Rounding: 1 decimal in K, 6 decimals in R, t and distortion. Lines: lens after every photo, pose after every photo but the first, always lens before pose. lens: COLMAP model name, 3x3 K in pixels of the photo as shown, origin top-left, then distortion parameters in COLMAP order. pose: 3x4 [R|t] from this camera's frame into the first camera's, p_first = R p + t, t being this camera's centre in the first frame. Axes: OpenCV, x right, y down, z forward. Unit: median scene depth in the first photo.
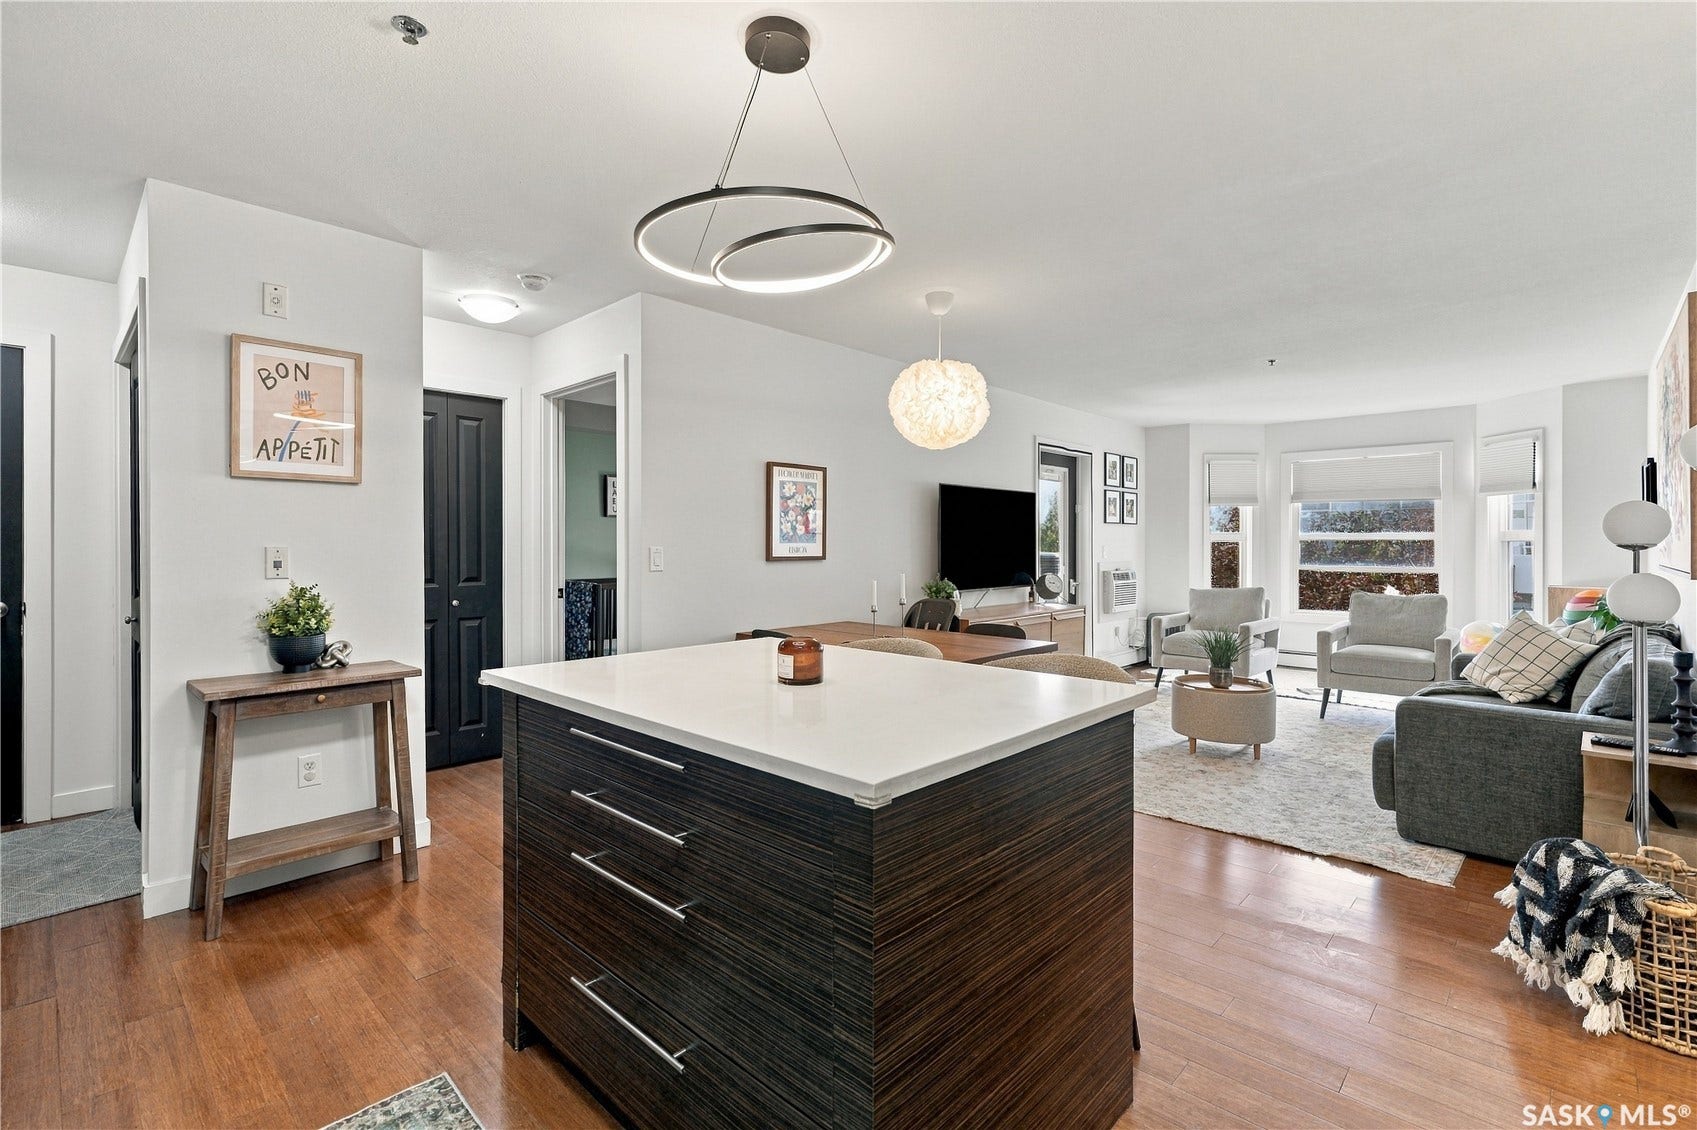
lens RADIAL K [[770.0, 0, 853.4], [0, 770.0, 548.4], [0, 0, 1]] dist [-0.002200, 0.000265]
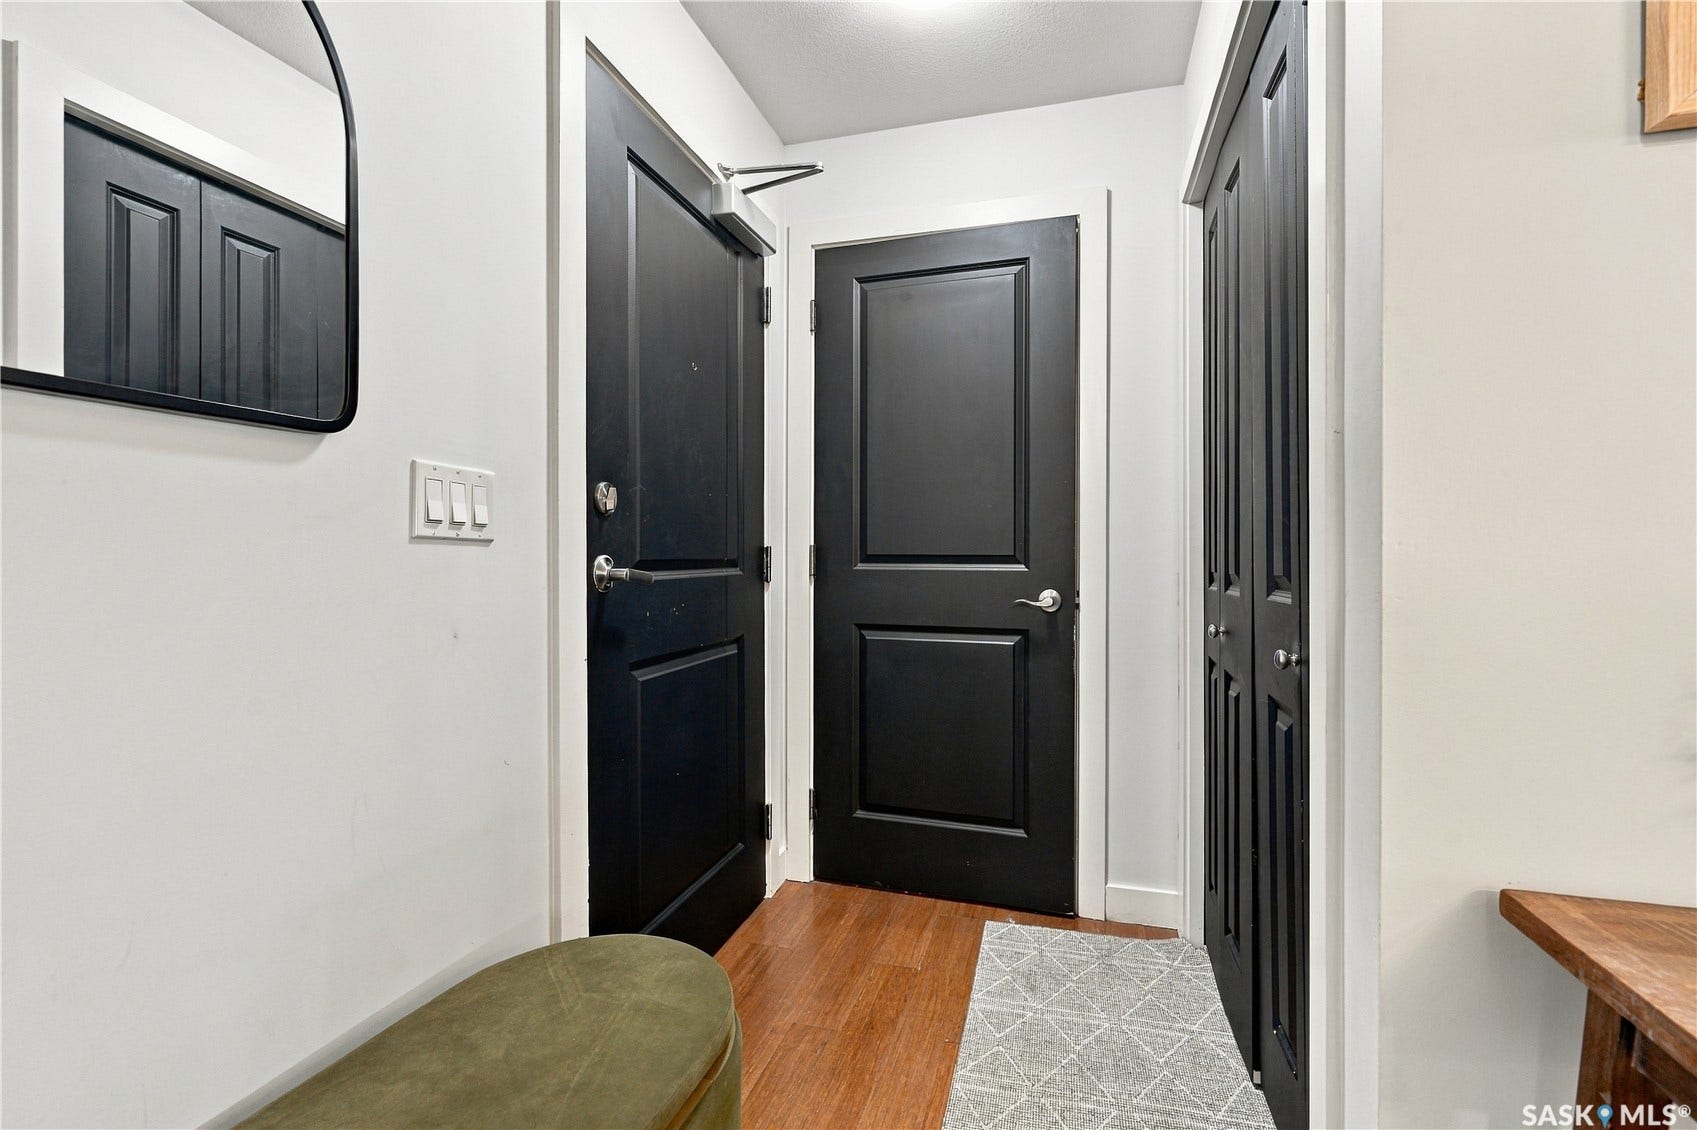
lens RADIAL K [[765.3, 0, 852.6], [0, 765.3, 558.6], [0, 0, 1]] dist [-0.001109, 0.000119]
pose [[0.452543, 0.003113, -0.891737, -0.446432], [-0.003065, 0.999993, 0.001935, 0.033168], [0.891737, 0.001857, 0.452549, 0.407846]]
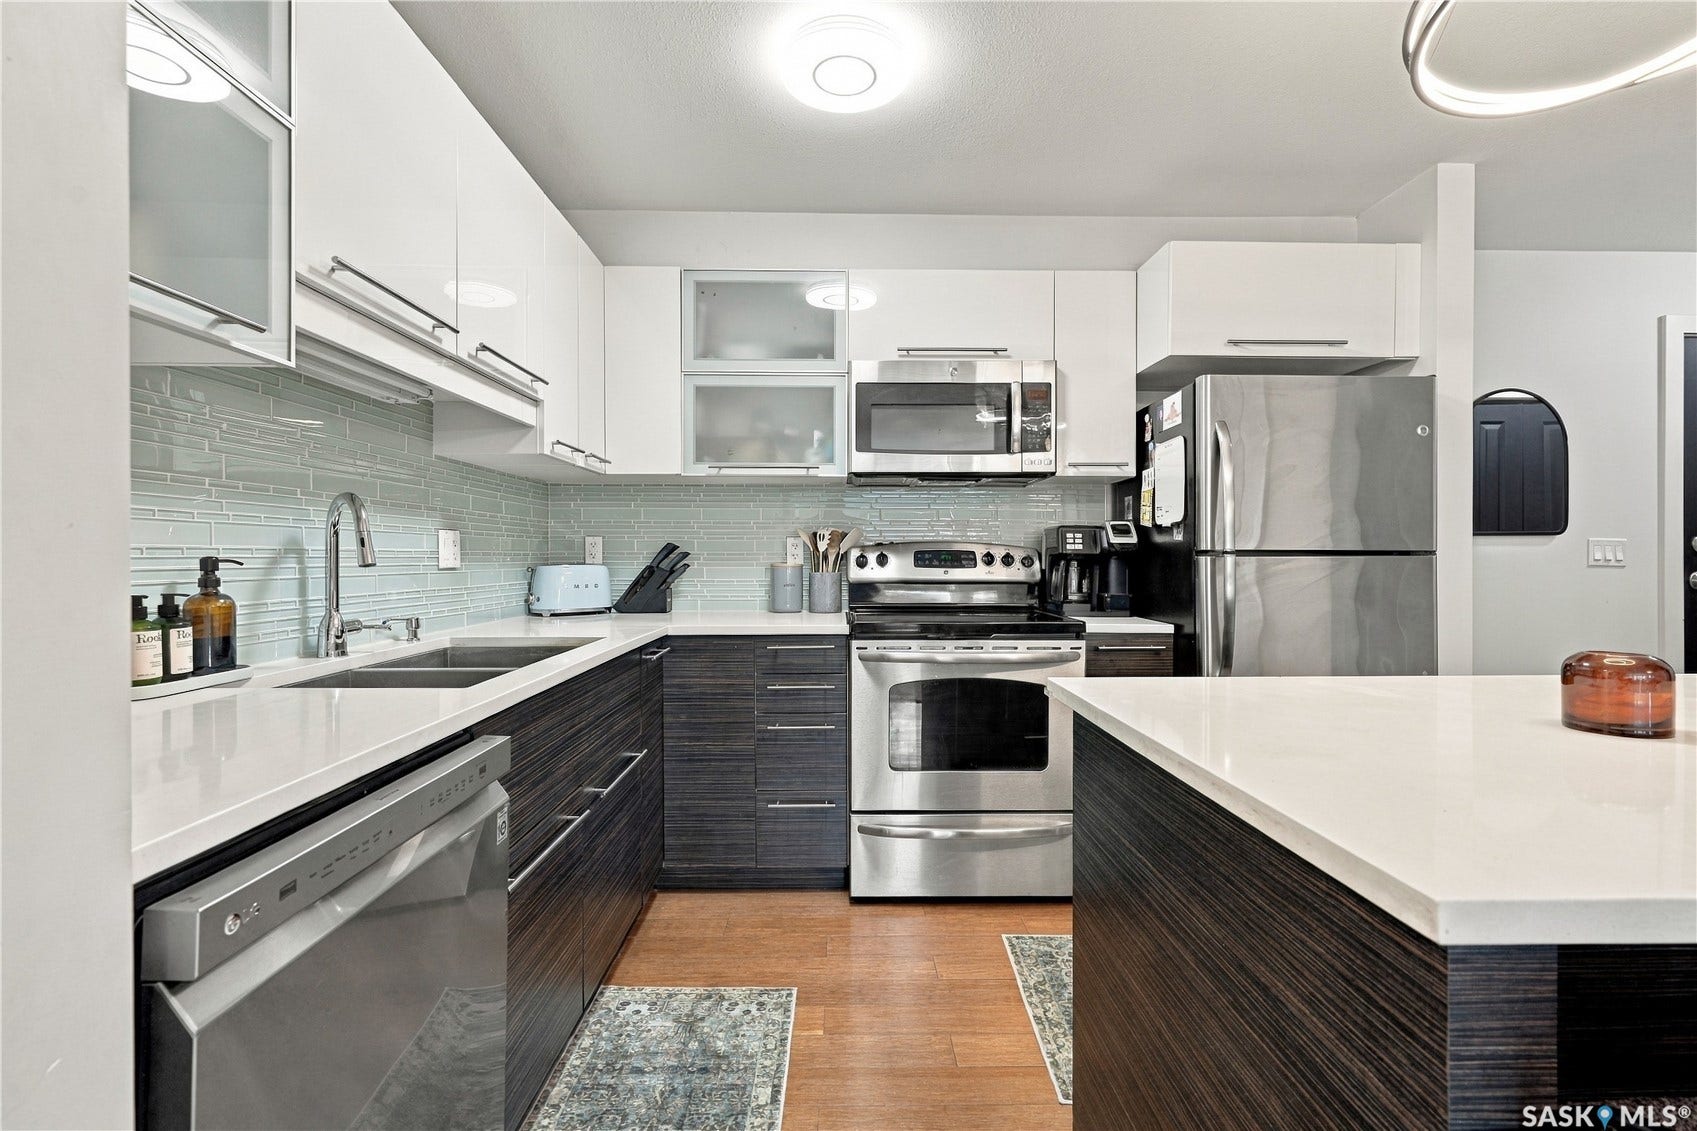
lens RADIAL K [[765.3, 0, 852.6], [0, 765.3, 559.1], [0, 0, 1]] dist [-0.001109, 0.000119]
pose [[-0.714004, 0.000800, -0.700142, 0.304179], [-0.003228, 0.999985, 0.004434, 0.018923], [0.700135, 0.005426, -0.713990, 0.422557]]
